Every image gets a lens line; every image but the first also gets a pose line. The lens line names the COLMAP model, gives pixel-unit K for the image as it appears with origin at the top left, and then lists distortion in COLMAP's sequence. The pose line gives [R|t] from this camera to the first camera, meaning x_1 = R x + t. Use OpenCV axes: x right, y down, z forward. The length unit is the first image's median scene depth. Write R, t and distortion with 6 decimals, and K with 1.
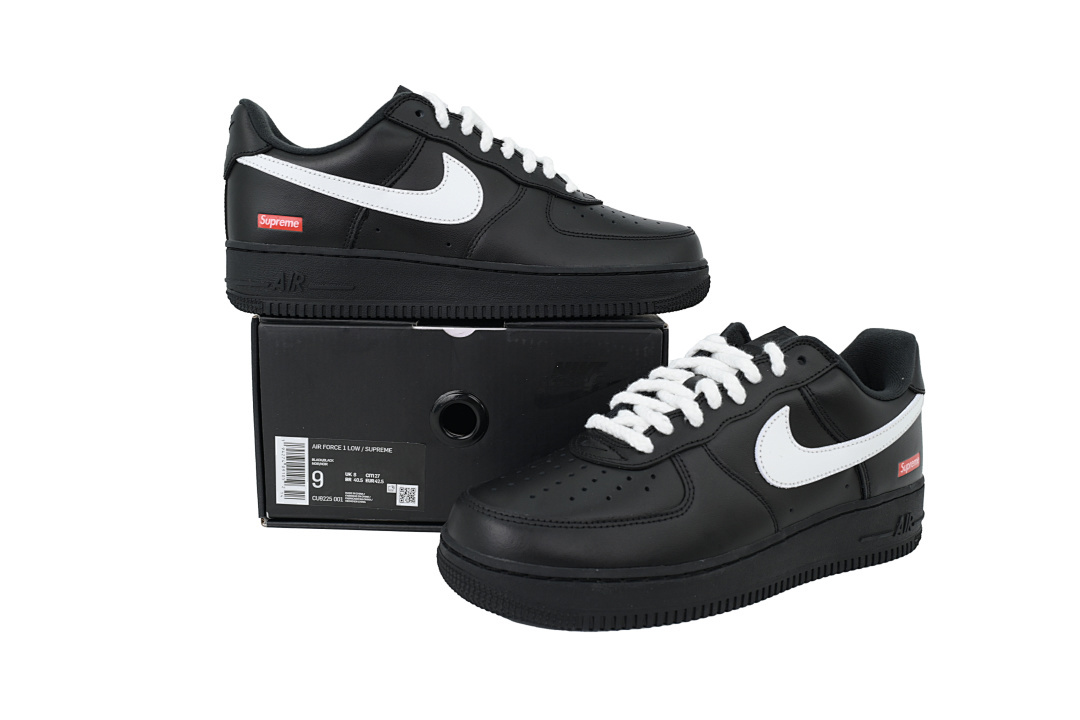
lens RADIAL K [[918.7, 0, 540.0], [0, 918.7, 360.0], [0, 0, 1]] dist [0.043275, 0.001800]
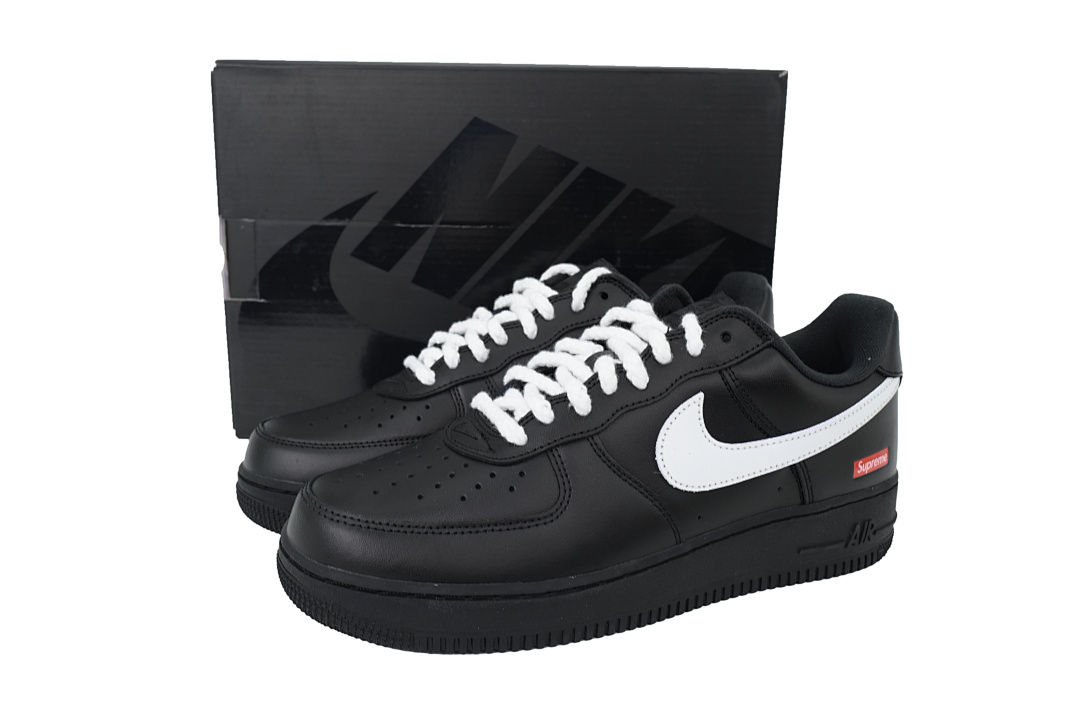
lens RADIAL K [[918.7, 0, 540.0], [0, 918.7, 360.0], [0, 0, 1]] dist [0.043275, 0.001800]
pose [[0.992443, 0.032765, -0.118248, 0.225455], [-0.023482, 0.996593, 0.079061, -0.041752], [0.120436, -0.075687, 0.989832, 0.173173]]
